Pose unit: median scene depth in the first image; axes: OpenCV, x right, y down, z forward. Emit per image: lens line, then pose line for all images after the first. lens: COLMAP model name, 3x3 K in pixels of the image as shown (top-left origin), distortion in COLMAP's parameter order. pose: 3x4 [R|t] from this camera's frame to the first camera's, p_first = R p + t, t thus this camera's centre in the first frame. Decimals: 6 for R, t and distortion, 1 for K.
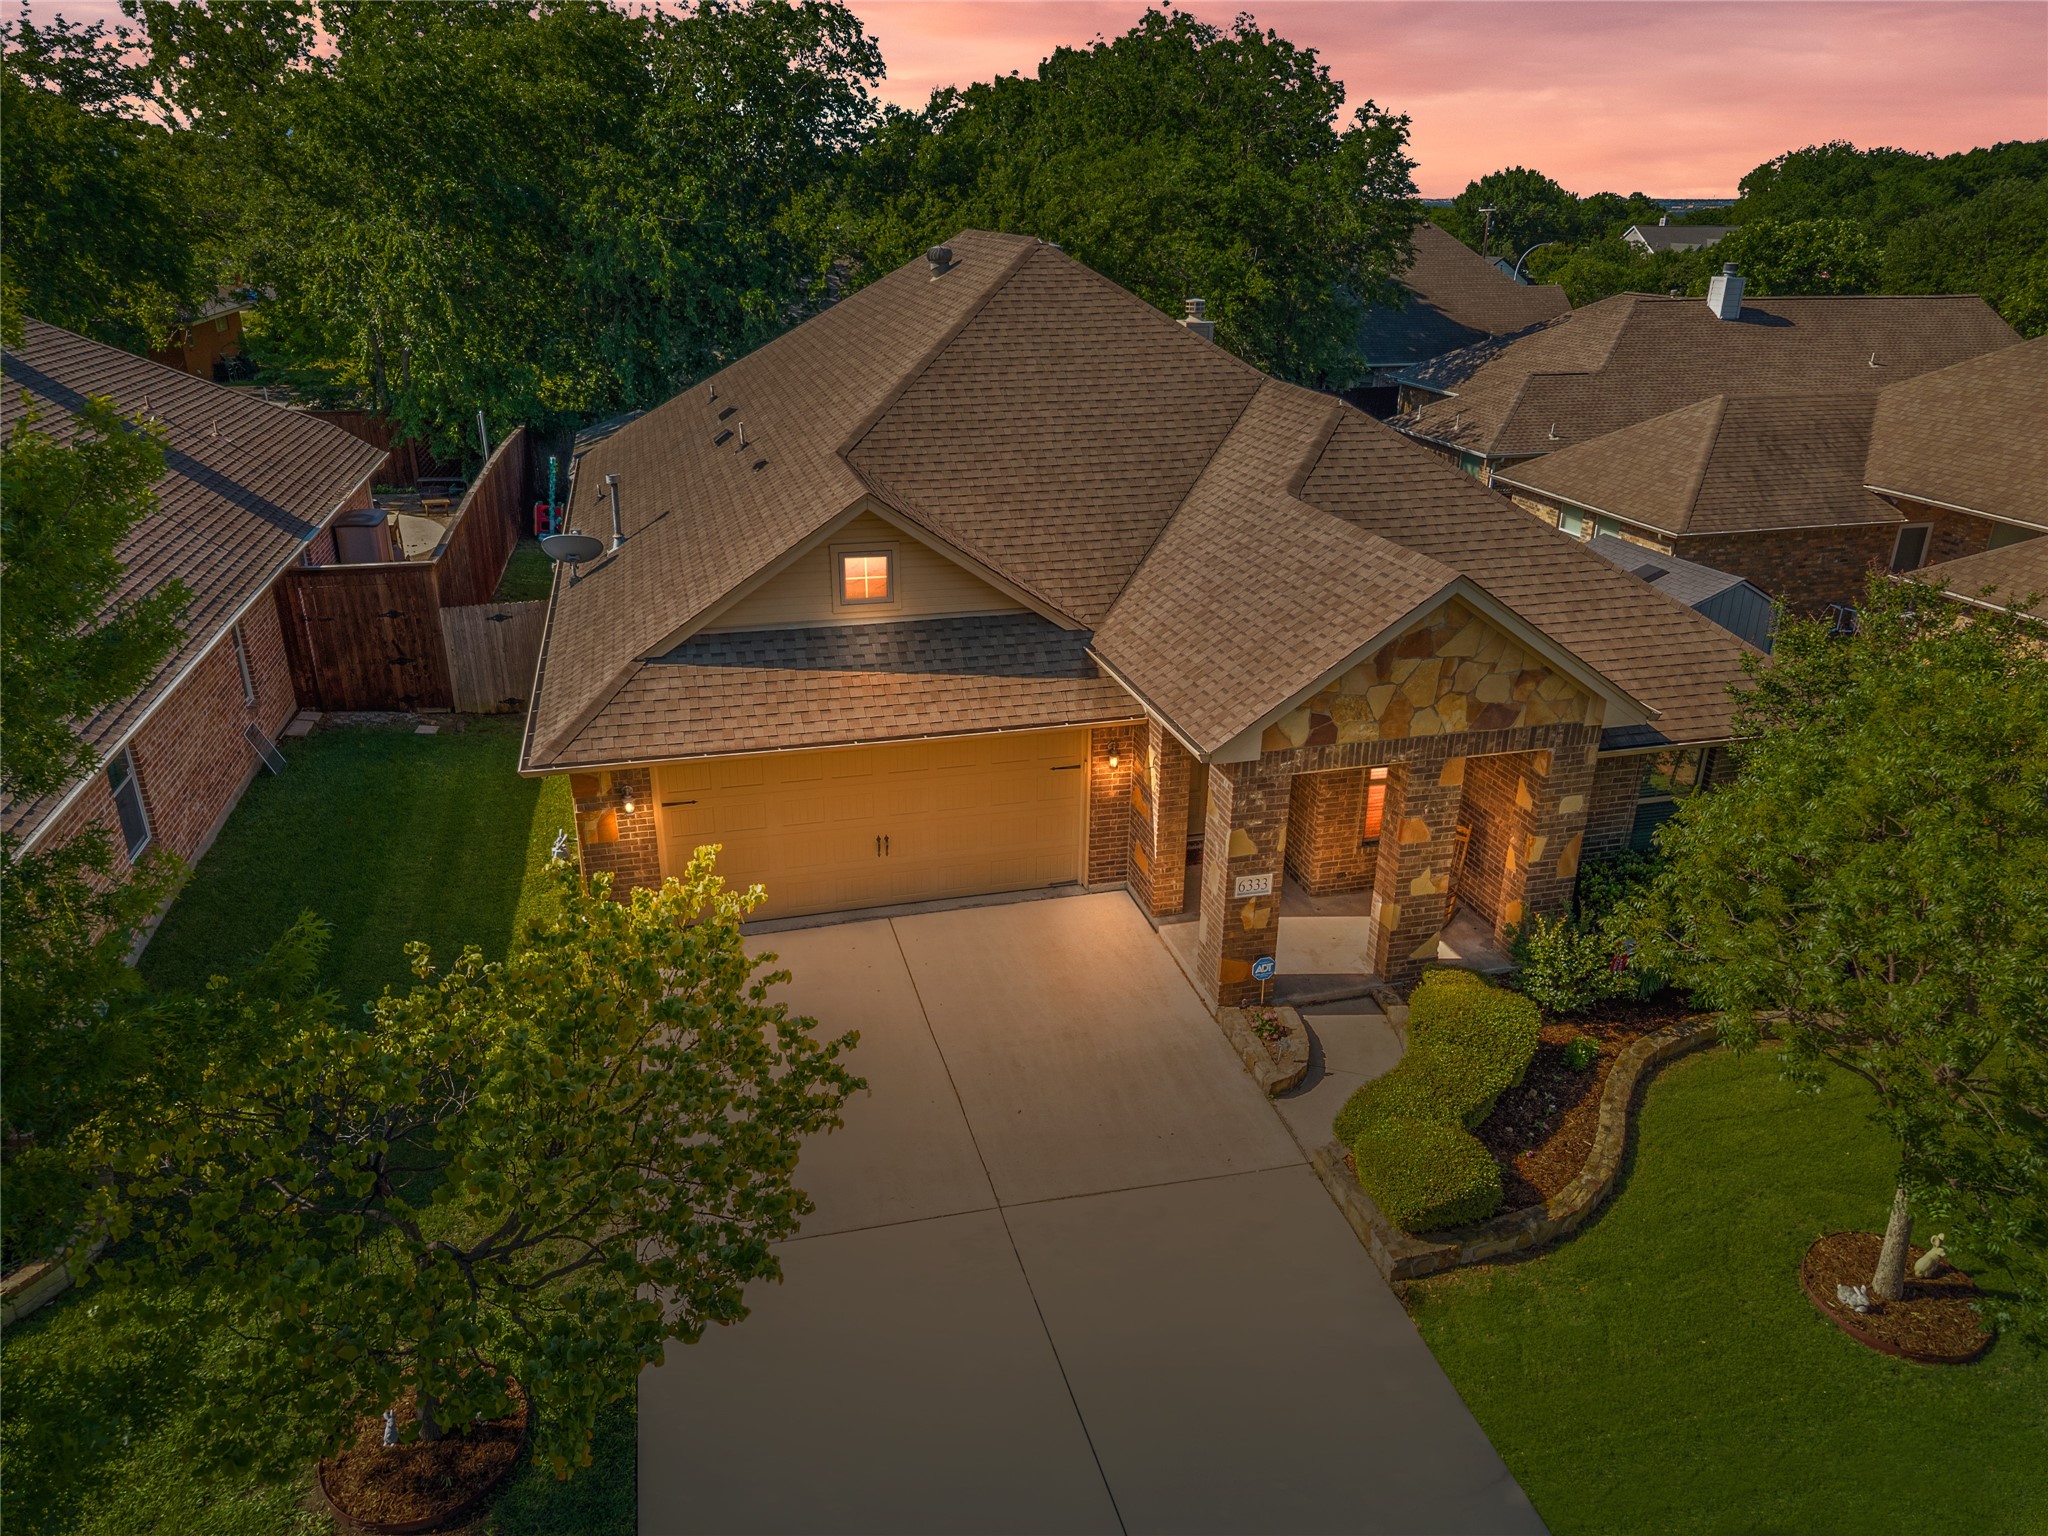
lens RADIAL K [[1381.5, 0, 1020.3], [0, 1381.5, 777.8], [0, 0, 1]] dist [0.010660, -0.007723]
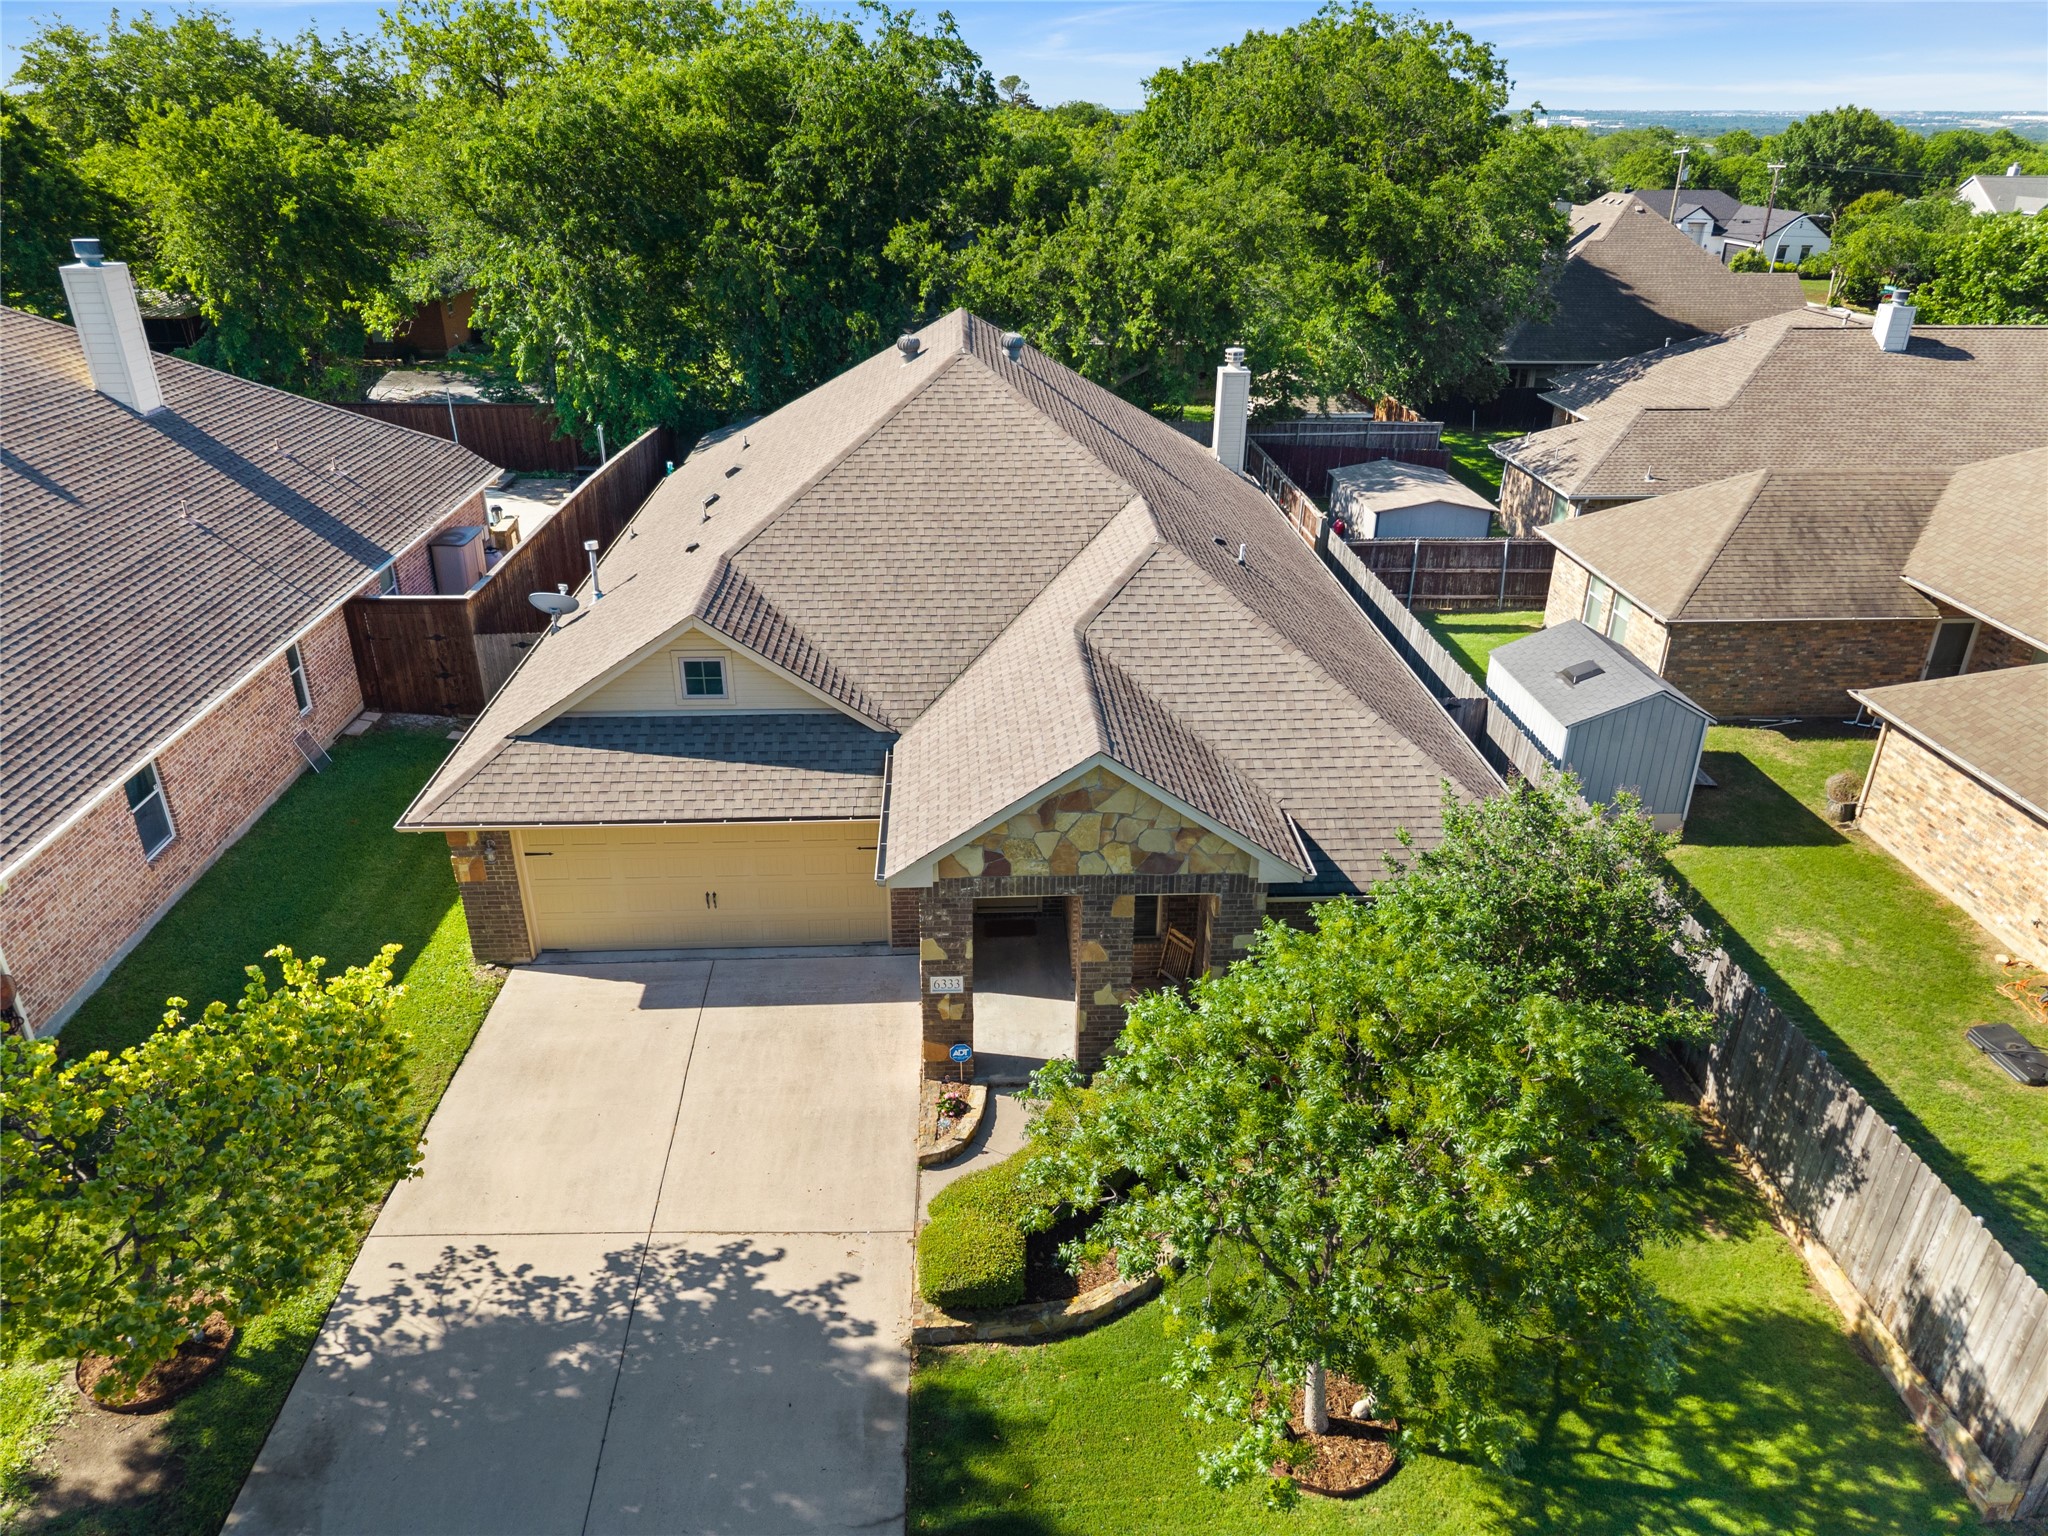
lens RADIAL K [[1381.5, 0, 1021.5], [0, 1381.5, 762.8], [0, 0, 1]] dist [0.010660, -0.007723]
pose [[0.977853, 0.089879, -0.189012, 0.303582], [-0.081184, 0.995275, 0.053264, -0.123704], [0.192907, -0.036740, 0.980529, -0.093663]]
